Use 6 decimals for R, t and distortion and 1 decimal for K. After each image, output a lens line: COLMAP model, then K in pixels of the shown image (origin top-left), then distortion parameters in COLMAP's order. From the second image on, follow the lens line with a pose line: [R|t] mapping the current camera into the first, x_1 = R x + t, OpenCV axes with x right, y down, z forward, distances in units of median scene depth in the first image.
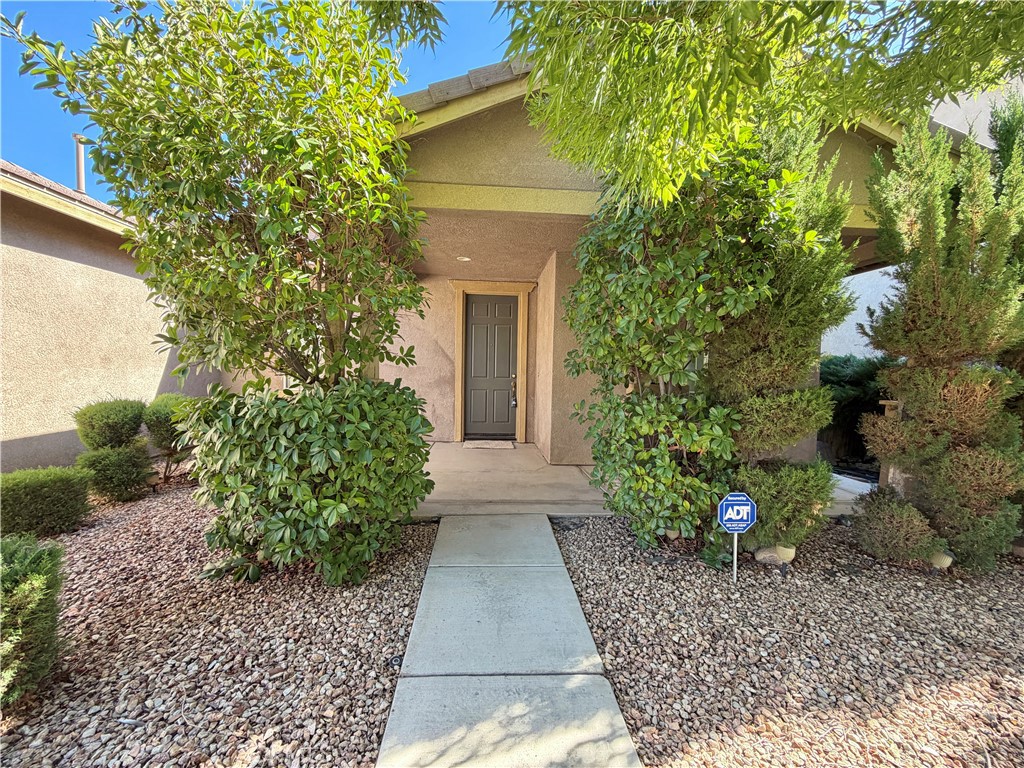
lens RADIAL K [[412.4, 0, 513.7], [0, 412.4, 387.3], [0, 0, 1]] dist [-0.003148, -0.000411]
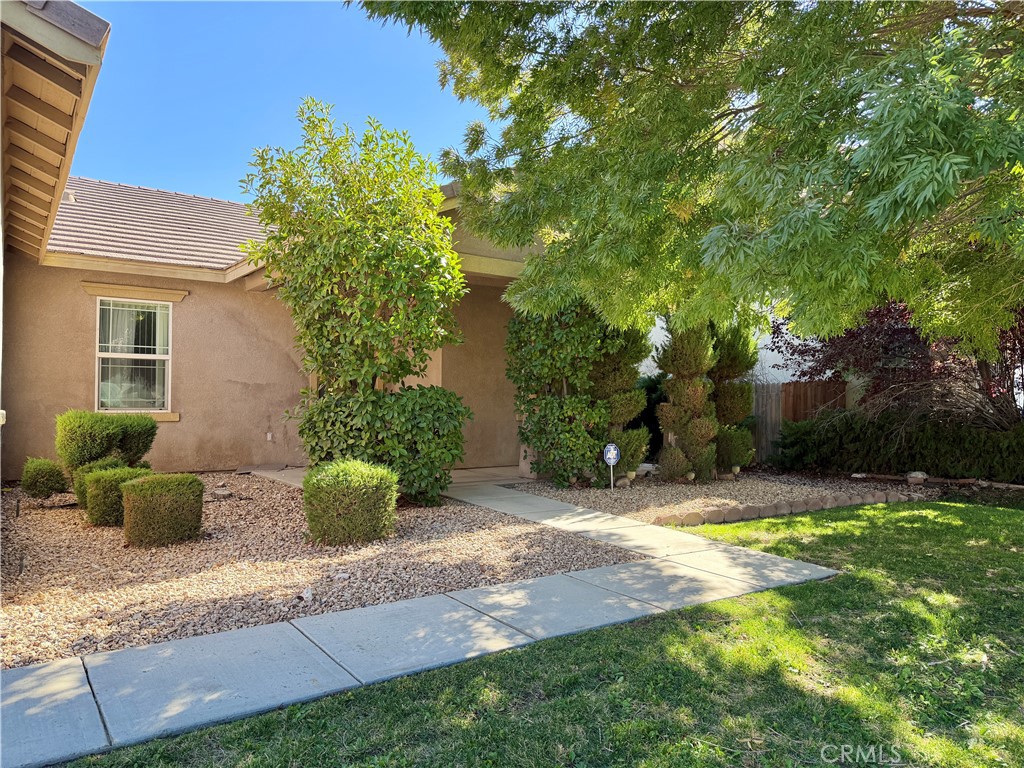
lens RADIAL K [[718.3, 0, 513.1], [0, 718.3, 384.9], [0, 0, 1]] dist [0.067644, -0.093237]
pose [[0.849699, -0.002609, 0.527261, -1.563152], [0.033119, 0.998277, -0.048433, 0.123974], [-0.526226, 0.058616, 0.848322, -1.570435]]
